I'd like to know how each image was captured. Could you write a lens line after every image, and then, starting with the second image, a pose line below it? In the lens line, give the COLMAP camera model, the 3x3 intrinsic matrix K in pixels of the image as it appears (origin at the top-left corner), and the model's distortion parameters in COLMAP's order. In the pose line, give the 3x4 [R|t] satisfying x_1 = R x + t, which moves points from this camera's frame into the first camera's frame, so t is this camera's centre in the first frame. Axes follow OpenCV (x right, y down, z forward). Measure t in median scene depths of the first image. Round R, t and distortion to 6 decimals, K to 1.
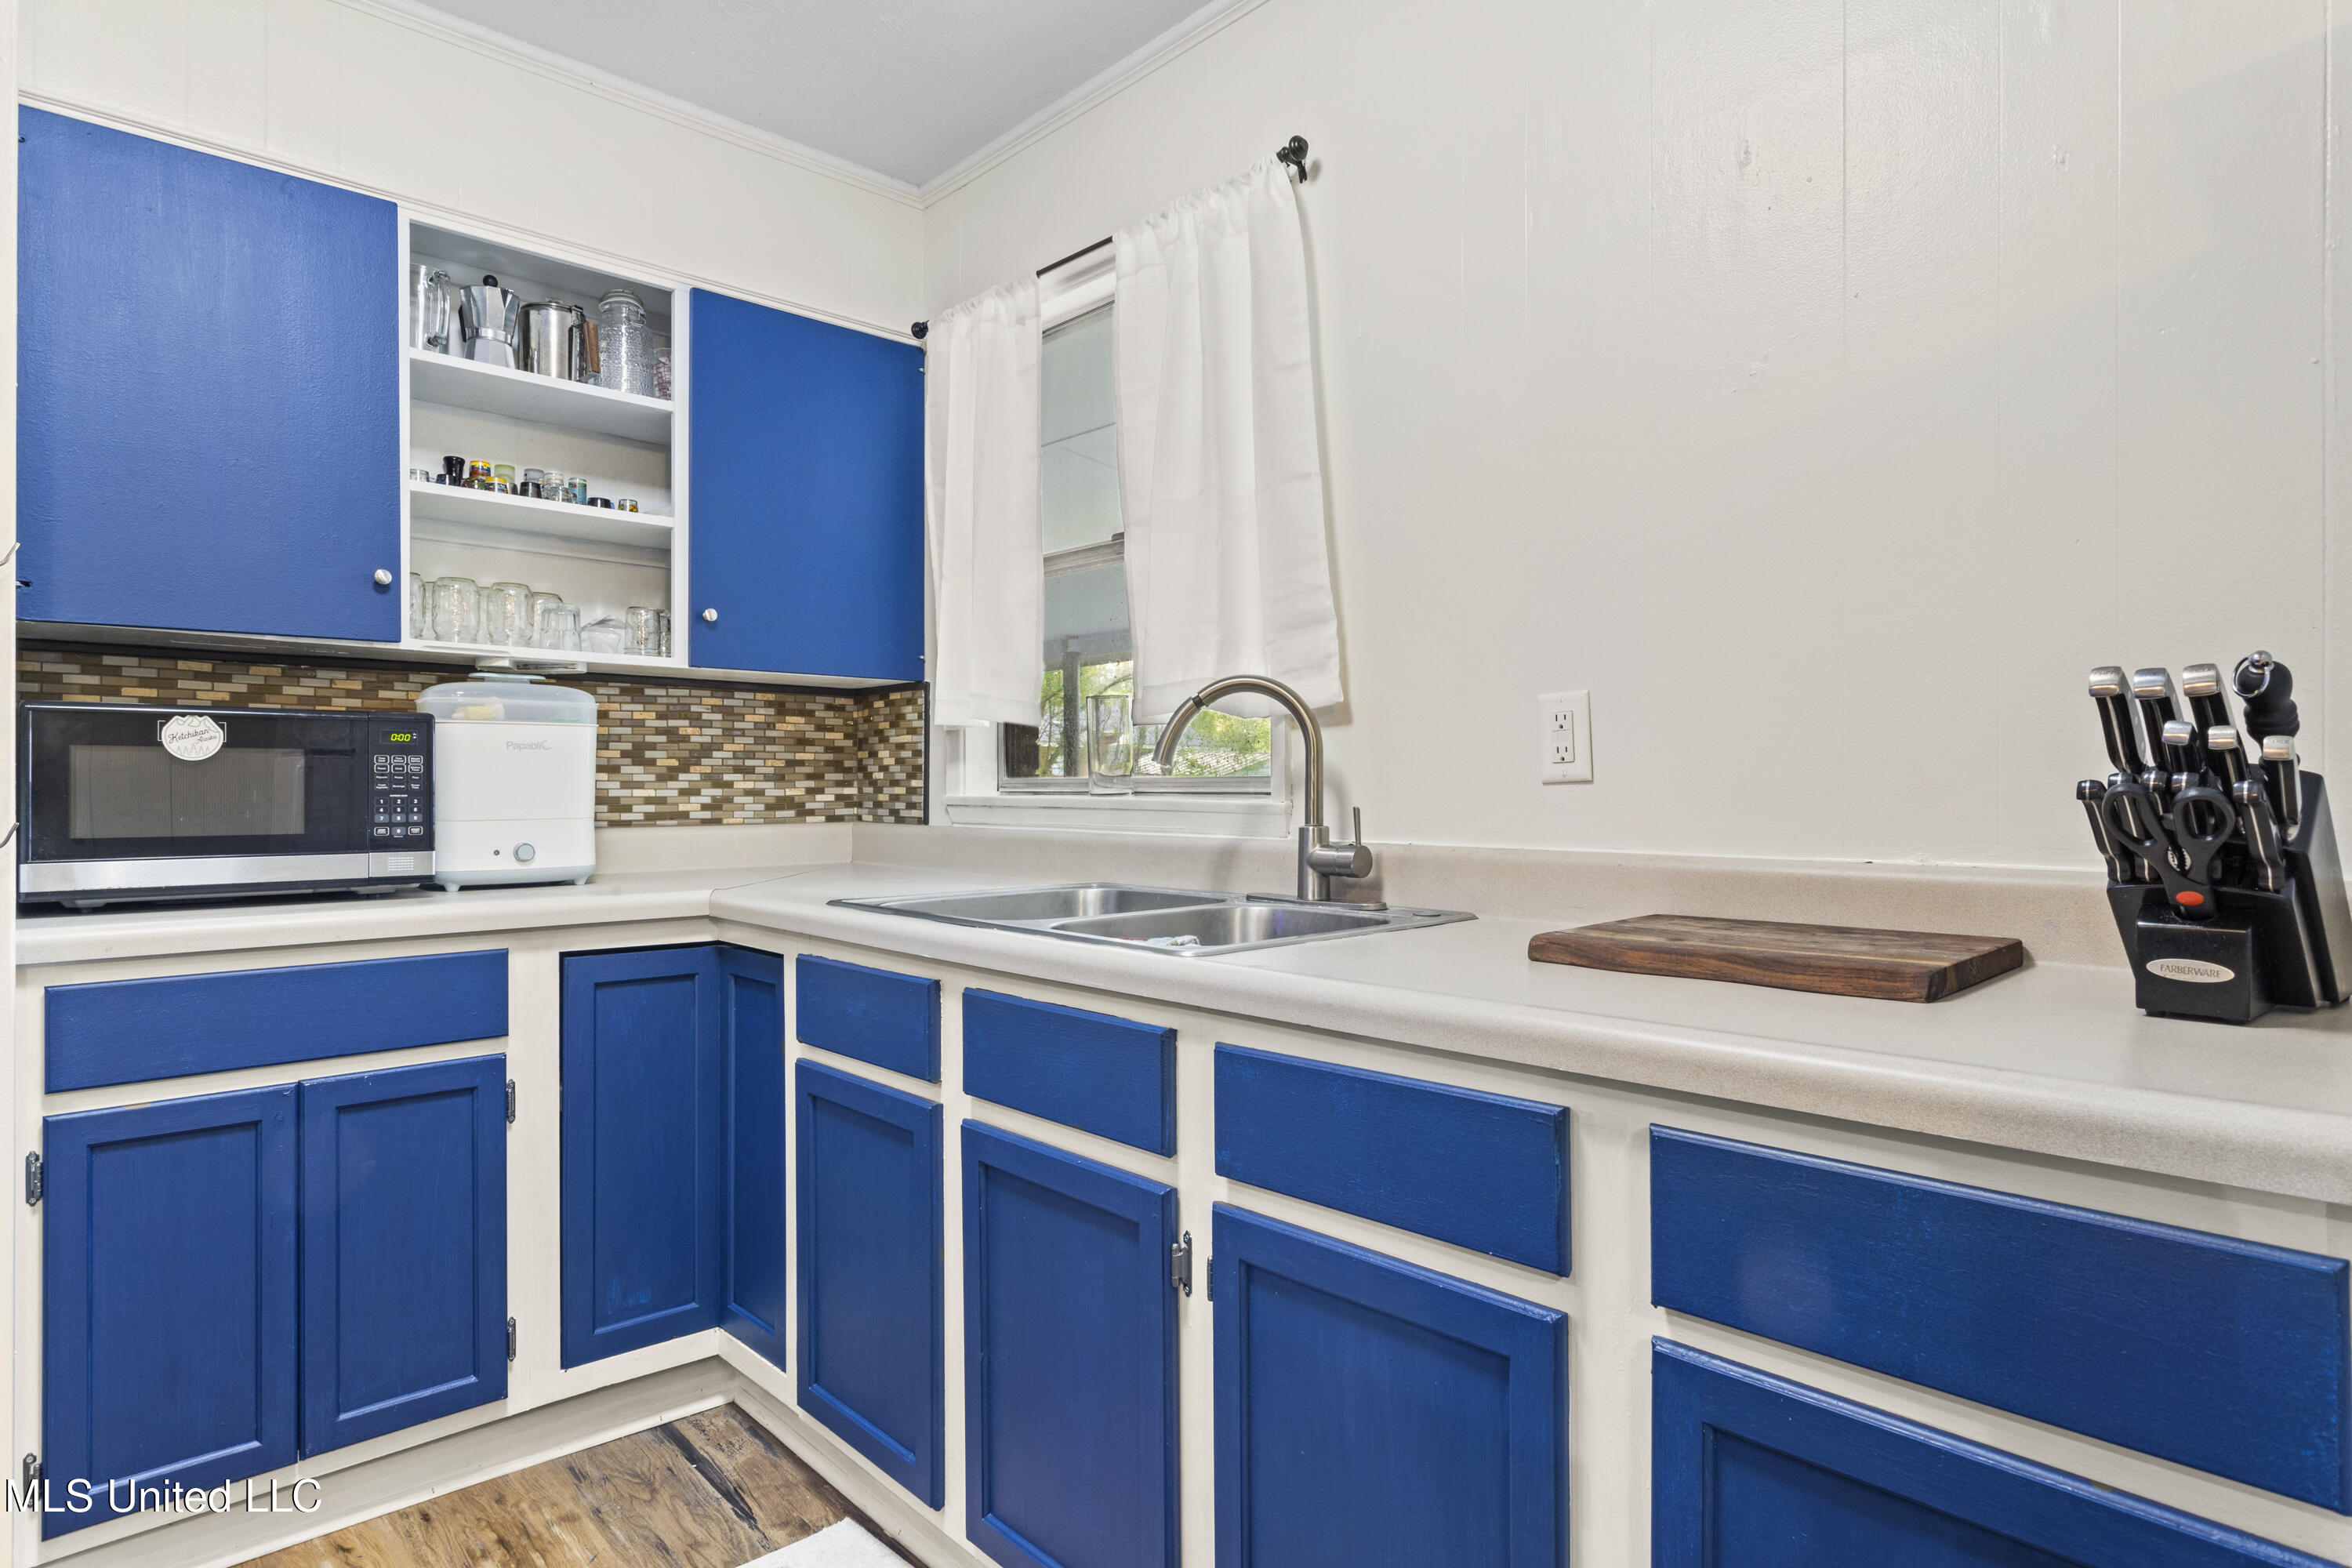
lens RADIAL K [[1274.5, 0, 1176.0], [0, 1274.5, 784.0], [0, 0, 1]] dist [0.002141, 0.000959]
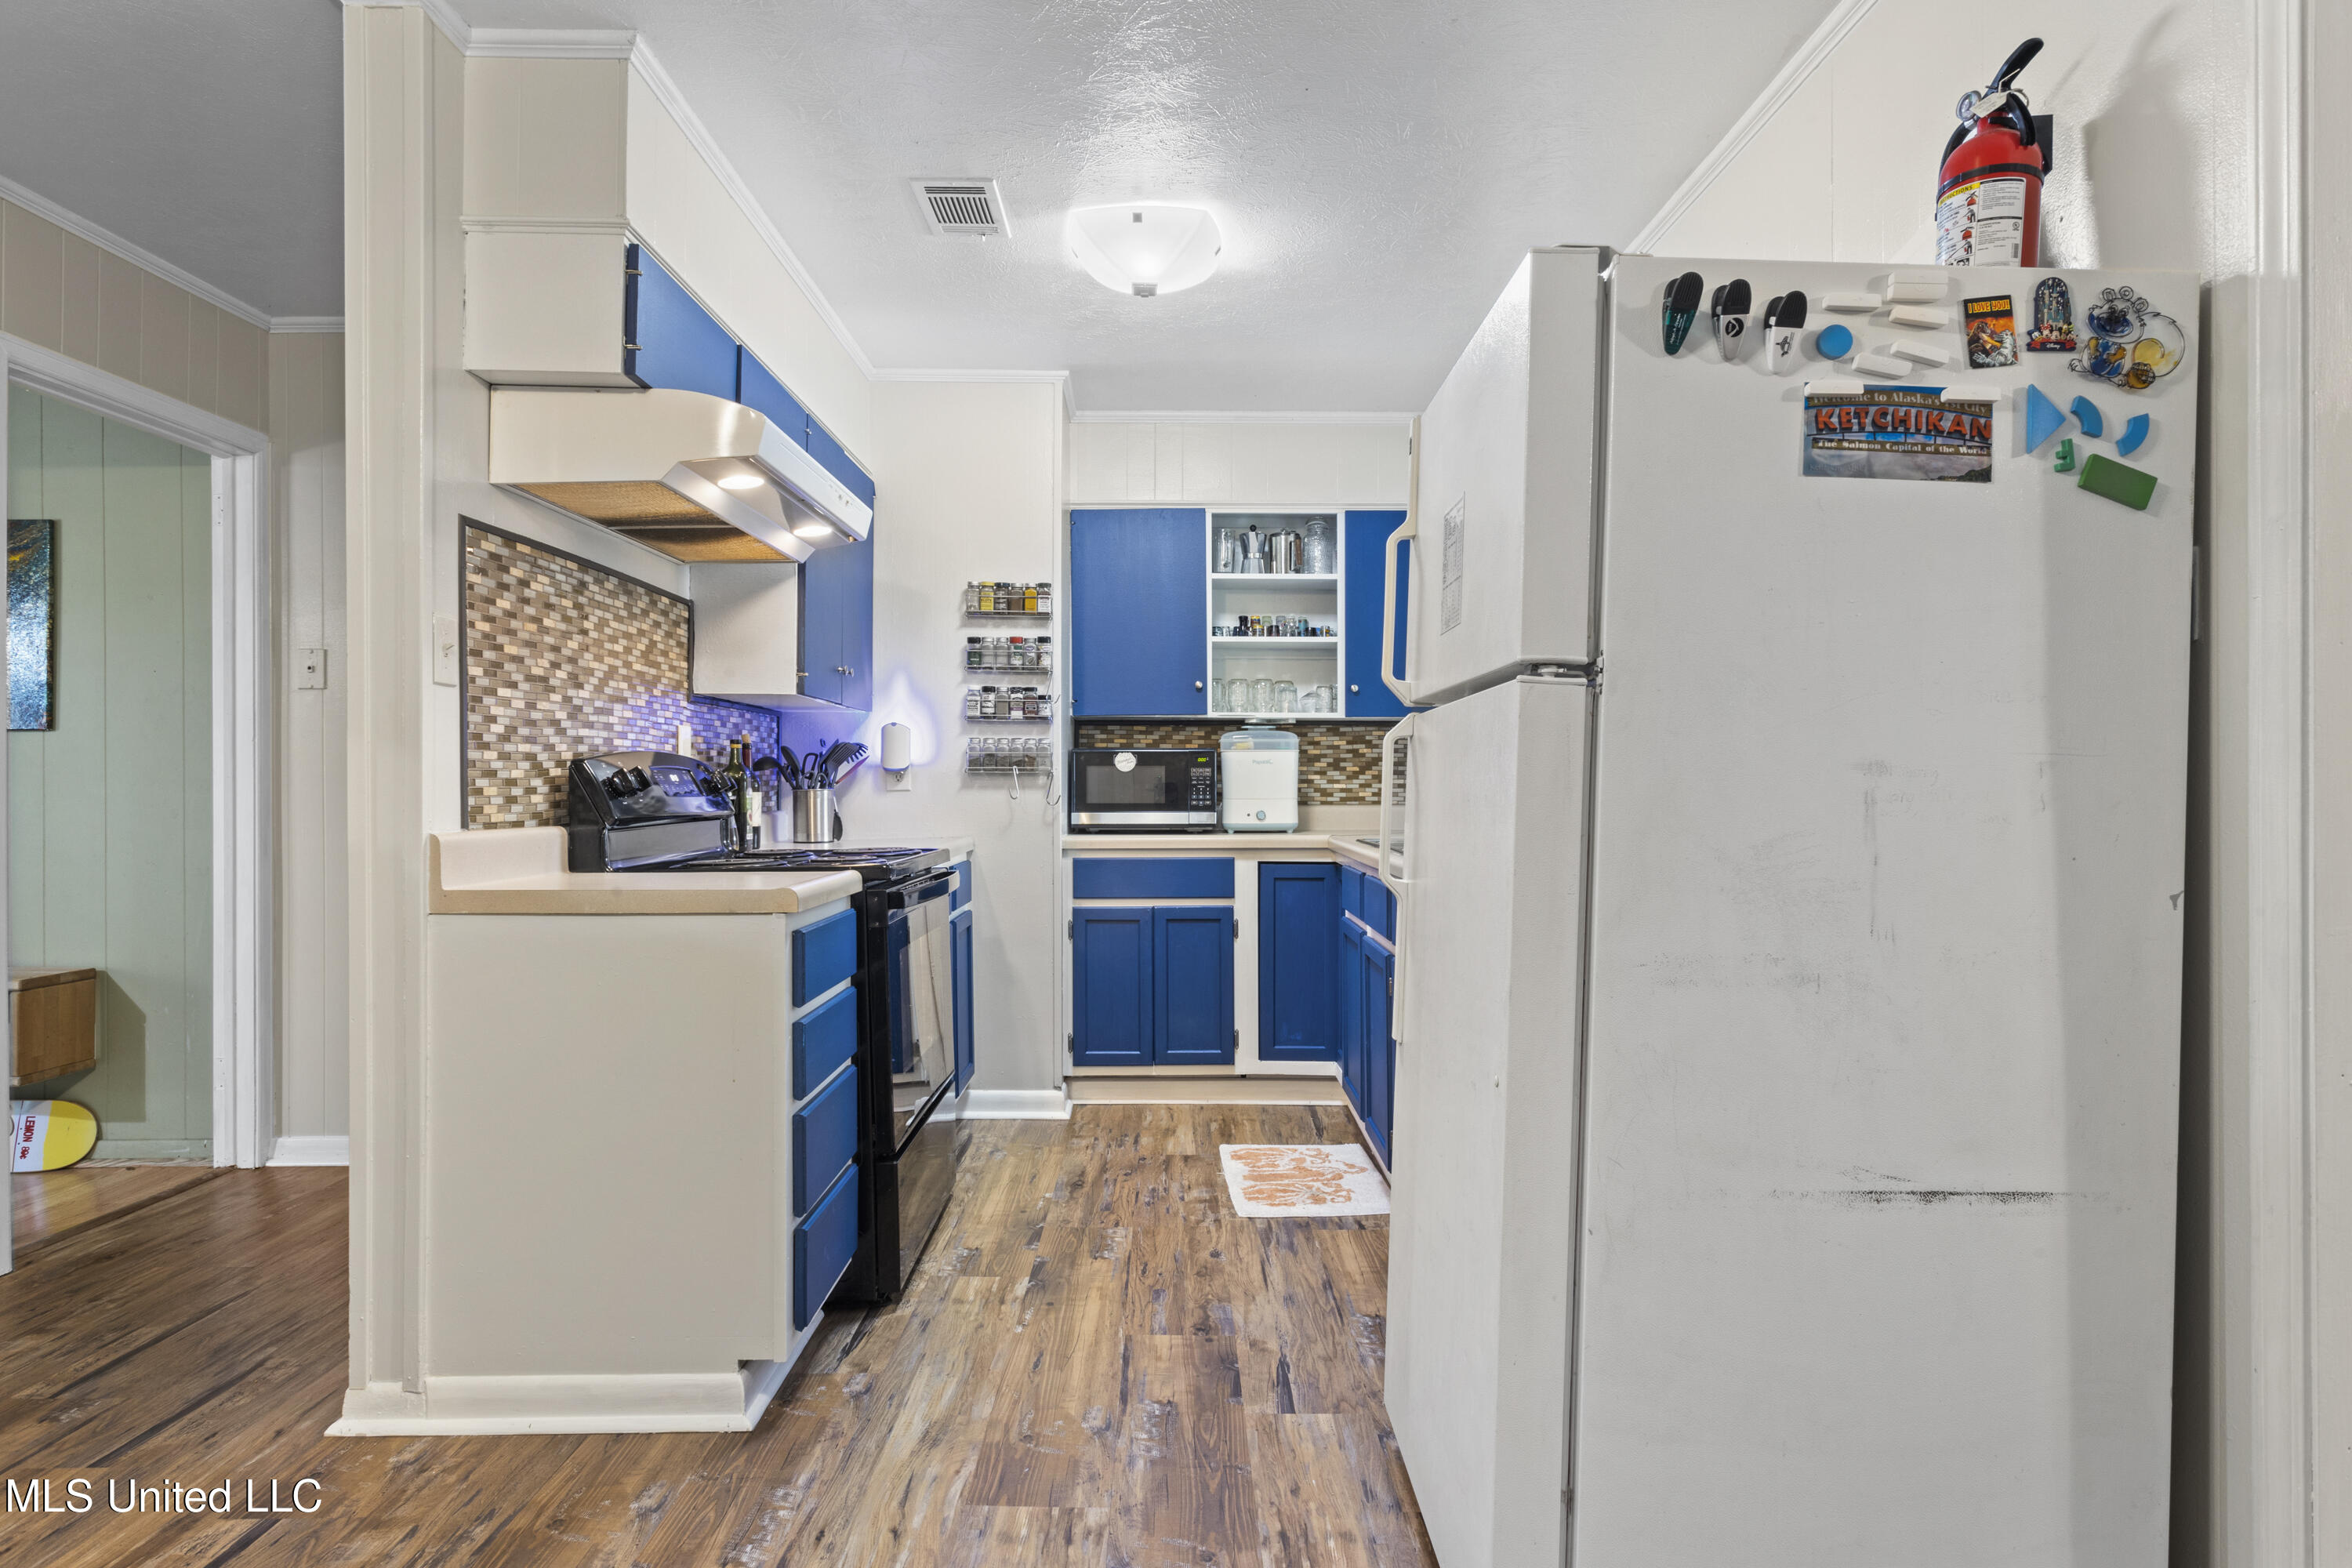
lens RADIAL K [[1274.5, 0, 1176.0], [0, 1274.5, 784.0], [0, 0, 1]] dist [0.002141, 0.000959]
pose [[0.732305, -0.002178, -0.680973, 0.728795], [0.002393, 0.999997, -0.000625, 0.005364], [0.680973, -0.001172, 0.732308, -0.537762]]
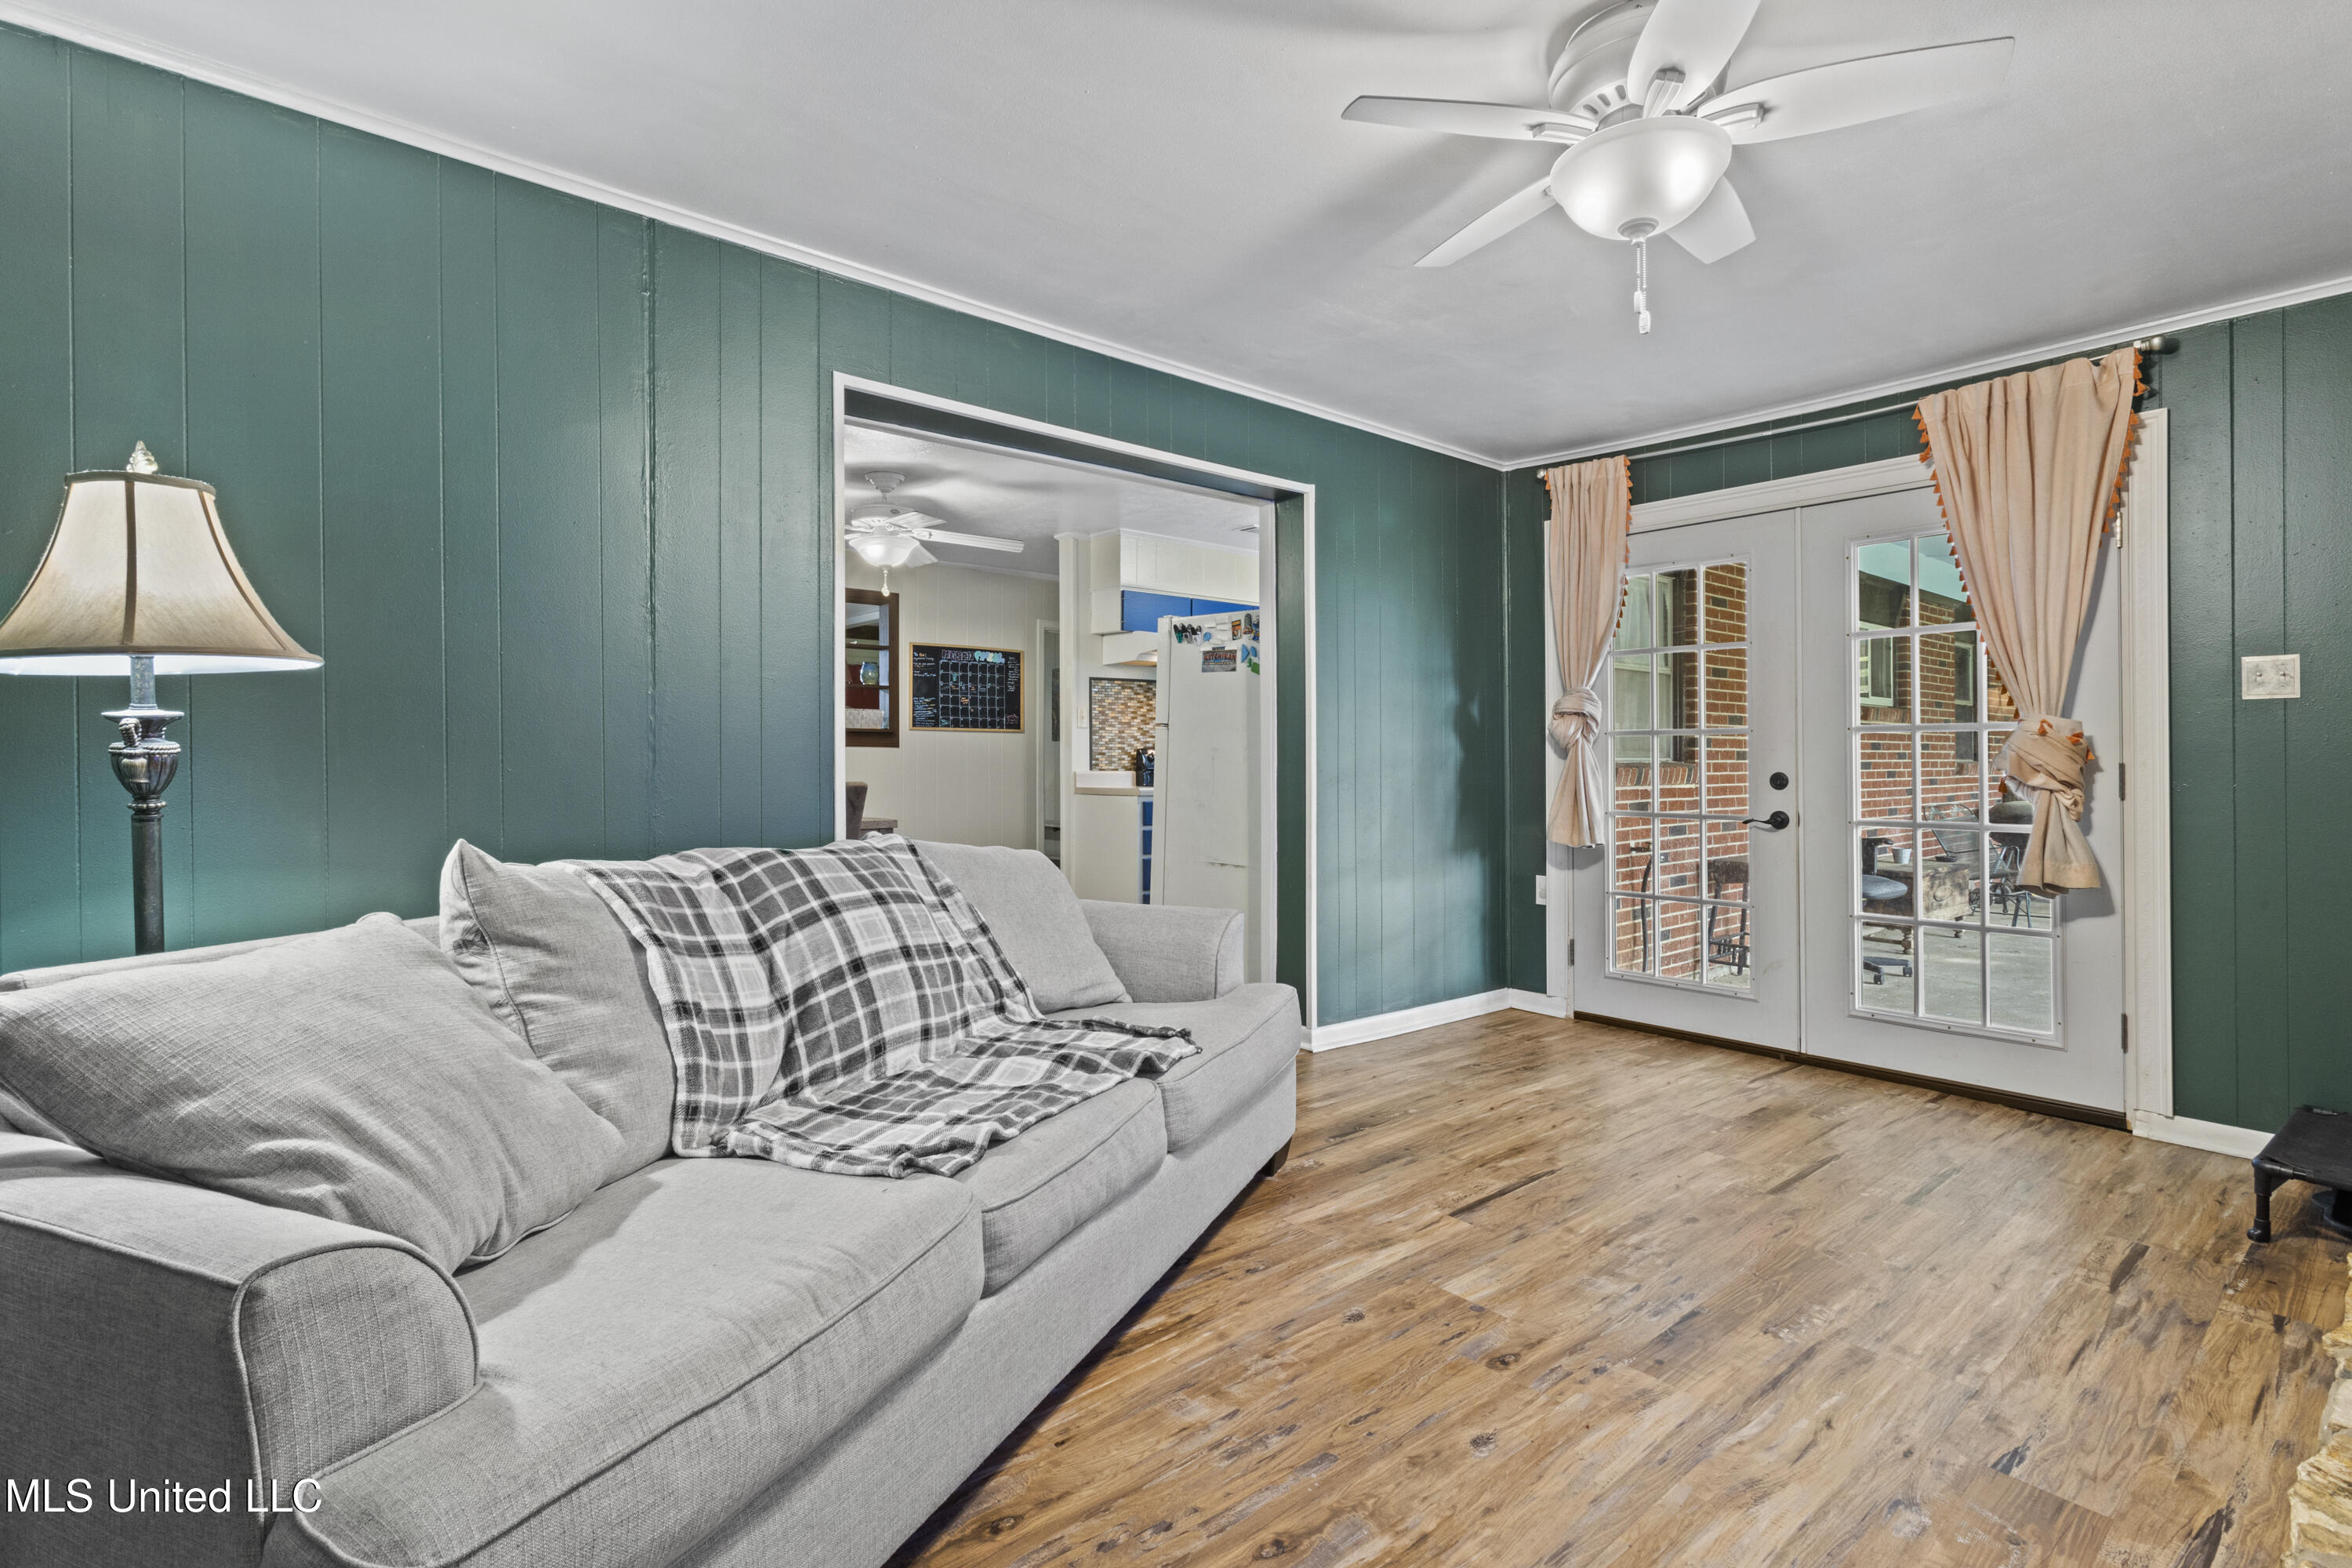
lens RADIAL K [[1121.4, 0, 1170.8], [0, 1121.4, 762.5], [0, 0, 1]] dist [0.004123, 0.000273]
pose [[-0.038270, -0.002797, -0.999264, 2.558888], [0.002260, 0.999993, -0.002886, 0.026092], [0.999265, -0.002369, -0.038263, 0.134773]]
